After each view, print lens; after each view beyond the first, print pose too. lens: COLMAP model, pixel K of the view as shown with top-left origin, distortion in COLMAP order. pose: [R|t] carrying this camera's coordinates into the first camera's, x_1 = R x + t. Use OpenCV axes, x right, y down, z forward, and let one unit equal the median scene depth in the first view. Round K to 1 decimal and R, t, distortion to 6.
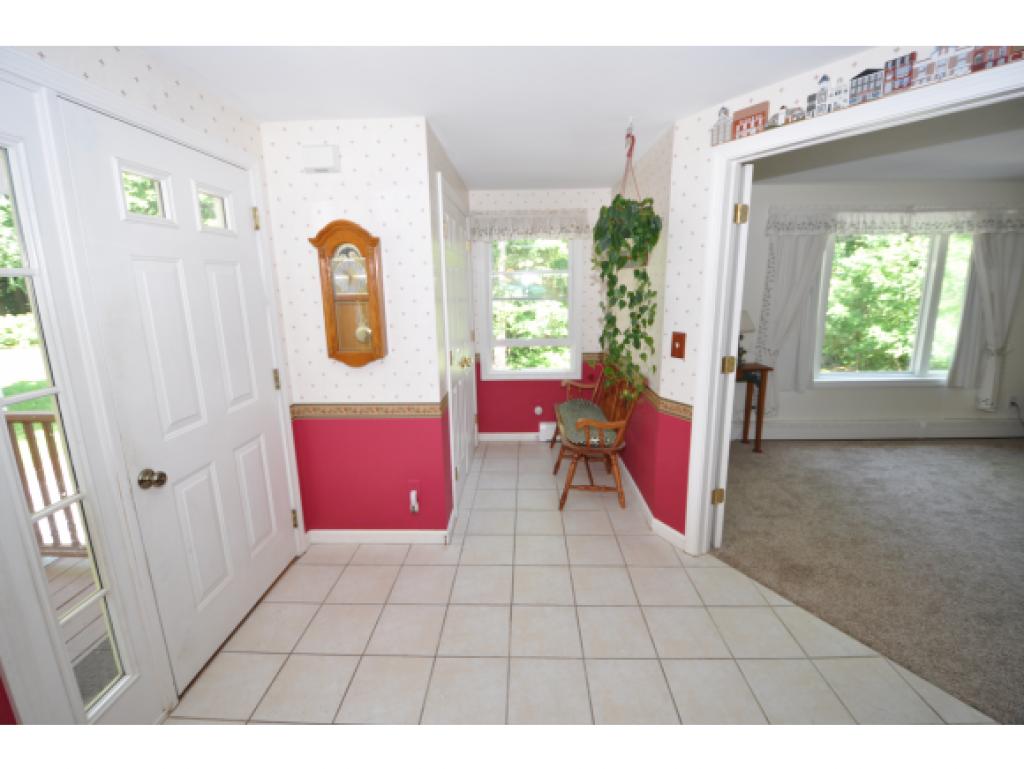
lens RADIAL K [[450.0, 0, 513.6], [0, 450.0, 383.6], [0, 0, 1]] dist [-0.020584, -0.000939]
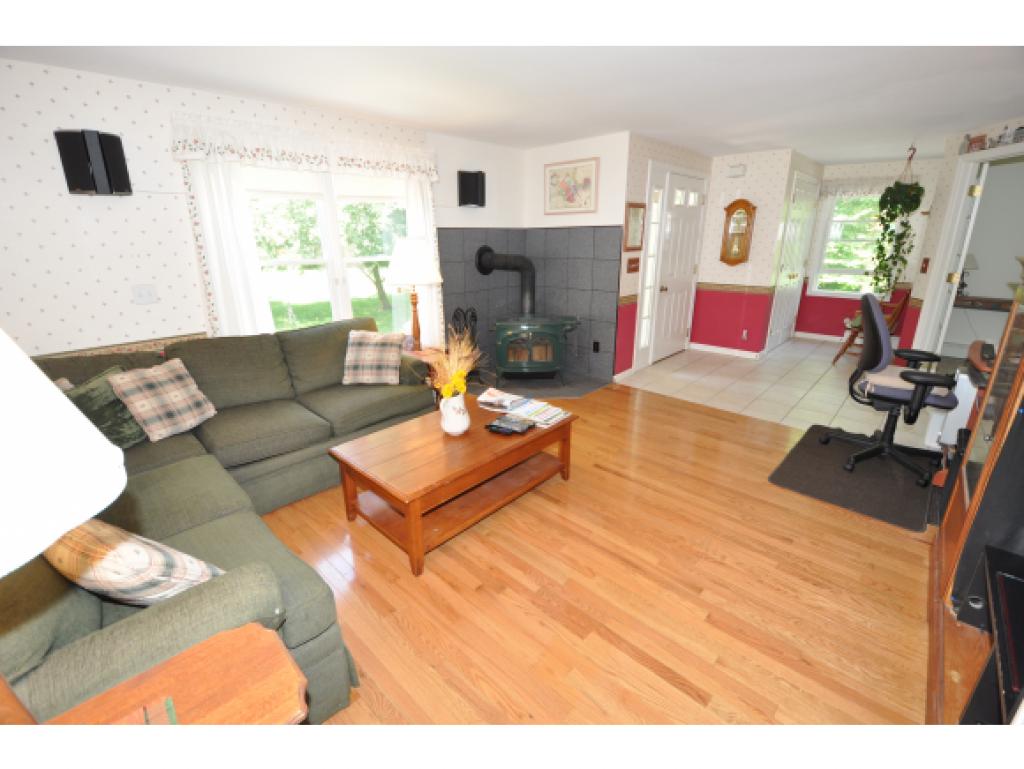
lens RADIAL K [[450.0, 0, 509.6], [0, 450.0, 382.4], [0, 0, 1]] dist [-0.020584, -0.000939]
pose [[0.743816, 0.216428, -0.632374, 0.352027], [-0.143480, 0.975769, 0.165189, 0.316687], [0.652802, -0.032137, 0.756846, -1.416521]]
